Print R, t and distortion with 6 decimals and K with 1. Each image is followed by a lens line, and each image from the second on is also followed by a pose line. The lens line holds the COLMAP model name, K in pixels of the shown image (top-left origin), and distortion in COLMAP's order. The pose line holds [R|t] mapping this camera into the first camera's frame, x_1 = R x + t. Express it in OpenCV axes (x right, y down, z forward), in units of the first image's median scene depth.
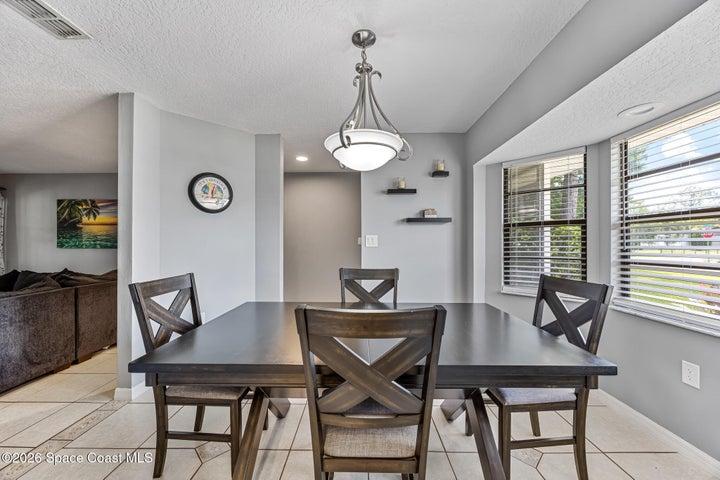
lens RADIAL K [[277.4, 0, 358.5], [0, 277.4, 243.3], [0, 0, 1]] dist [-0.001792, -0.000014]
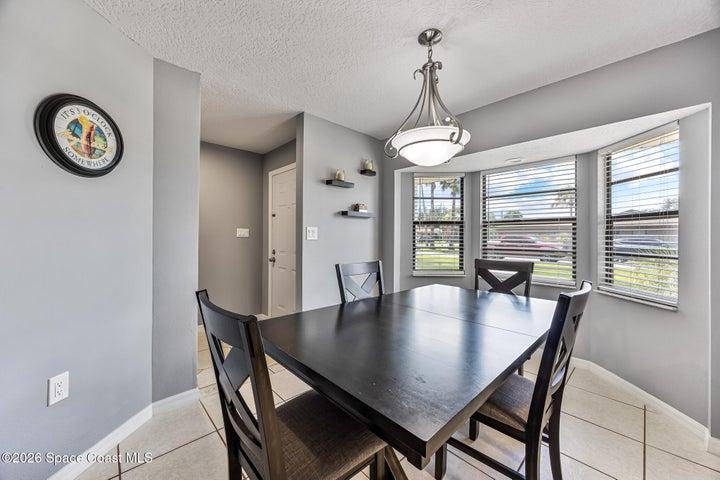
lens RADIAL K [[277.4, 0, 361.1], [0, 277.4, 239.3], [0, 0, 1]] dist [-0.001792, -0.000014]
pose [[0.713634, 0.000125, 0.700518, -0.516448], [-0.006996, 0.999951, 0.006948, 0.003719], [-0.700484, -0.009859, 0.713600, 0.254127]]
